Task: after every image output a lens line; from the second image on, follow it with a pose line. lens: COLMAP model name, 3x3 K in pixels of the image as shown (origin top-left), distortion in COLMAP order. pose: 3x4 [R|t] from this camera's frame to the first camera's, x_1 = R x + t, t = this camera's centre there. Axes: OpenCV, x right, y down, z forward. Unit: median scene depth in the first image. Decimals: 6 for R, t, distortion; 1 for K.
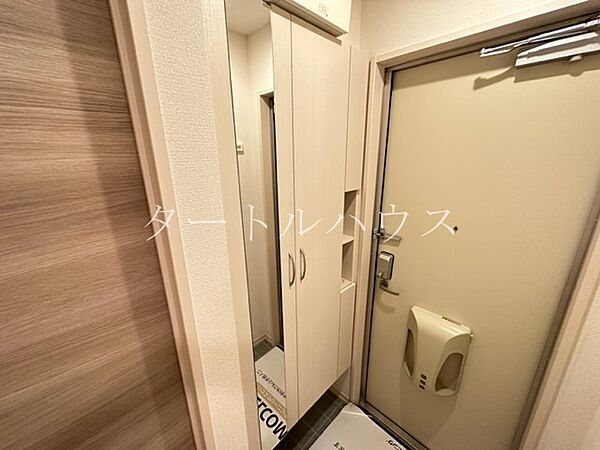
lens RADIAL K [[240.3, 0, 300.0], [0, 240.3, 225.0], [0, 0, 1]] dist [-0.001775, 0.000166]
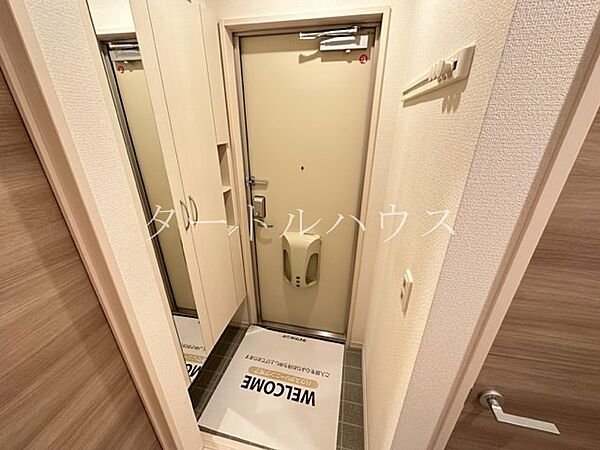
lens RADIAL K [[240.3, 0, 300.0], [0, 240.3, 225.0], [0, 0, 1]] dist [-0.001775, 0.000166]
pose [[0.839745, -0.203419, 0.503438, -0.141100], [0.139235, 0.976843, 0.162456, 0.109657], [-0.524826, -0.066325, 0.848622, -0.211733]]
